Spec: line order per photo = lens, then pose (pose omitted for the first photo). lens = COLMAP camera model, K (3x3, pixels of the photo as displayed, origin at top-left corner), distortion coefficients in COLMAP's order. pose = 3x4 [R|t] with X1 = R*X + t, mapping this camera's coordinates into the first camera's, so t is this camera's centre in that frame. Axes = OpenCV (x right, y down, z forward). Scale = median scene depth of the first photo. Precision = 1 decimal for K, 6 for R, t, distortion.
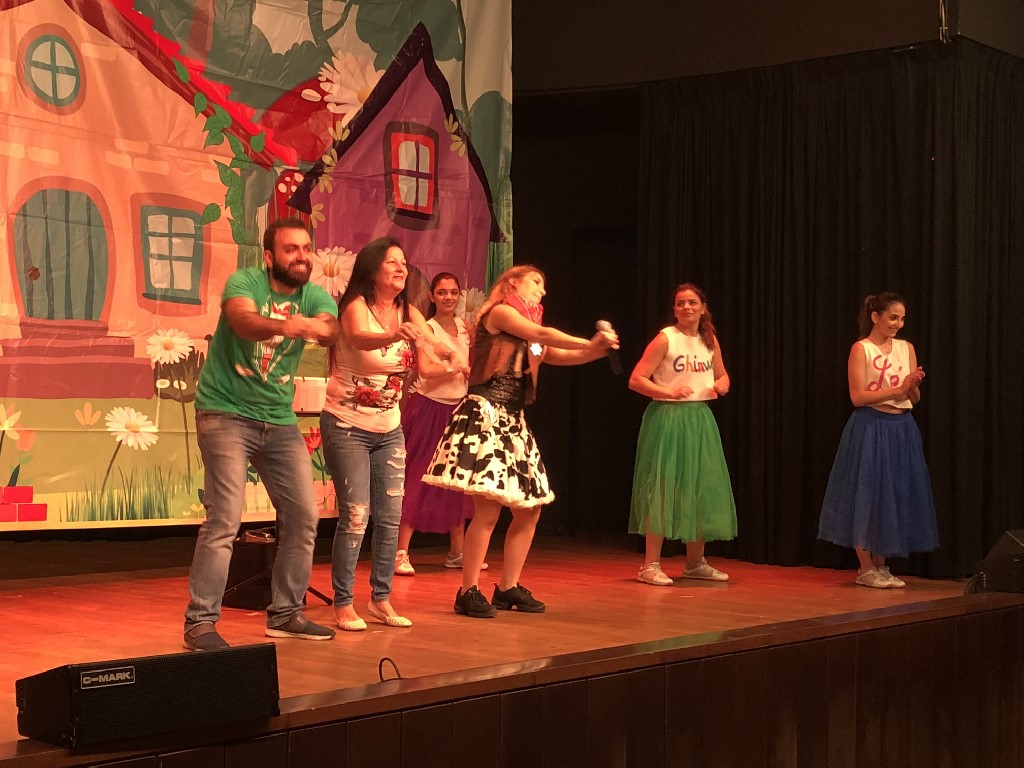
lens RADIAL K [[1877.7, 0, 512.0], [0, 1877.7, 384.0], [0, 0, 1]] dist [0.230654, -0.025626]
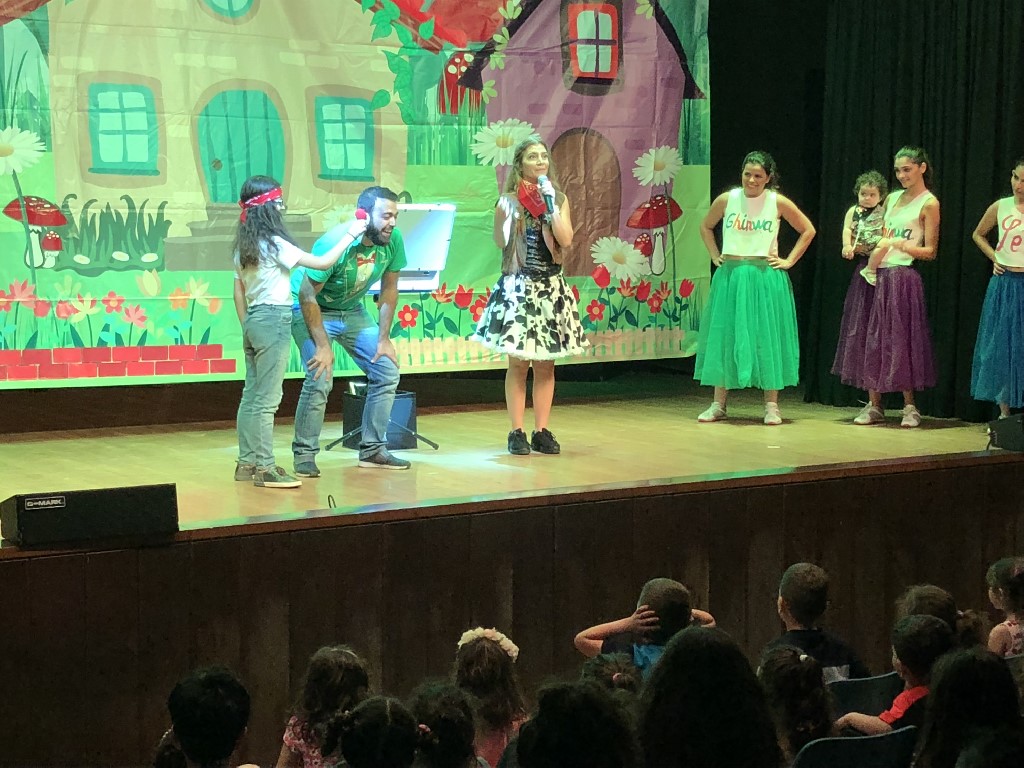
lens RADIAL K [[2267.8, 0, 512.0], [0, 2267.8, 384.0], [0, 0, 1]] dist [0.397947, 0.234496]
pose [[0.971726, -0.009121, -0.235936, 0.240196], [0.028663, 0.996420, 0.079530, -0.027656], [0.234366, -0.084044, 0.968509, -0.317681]]
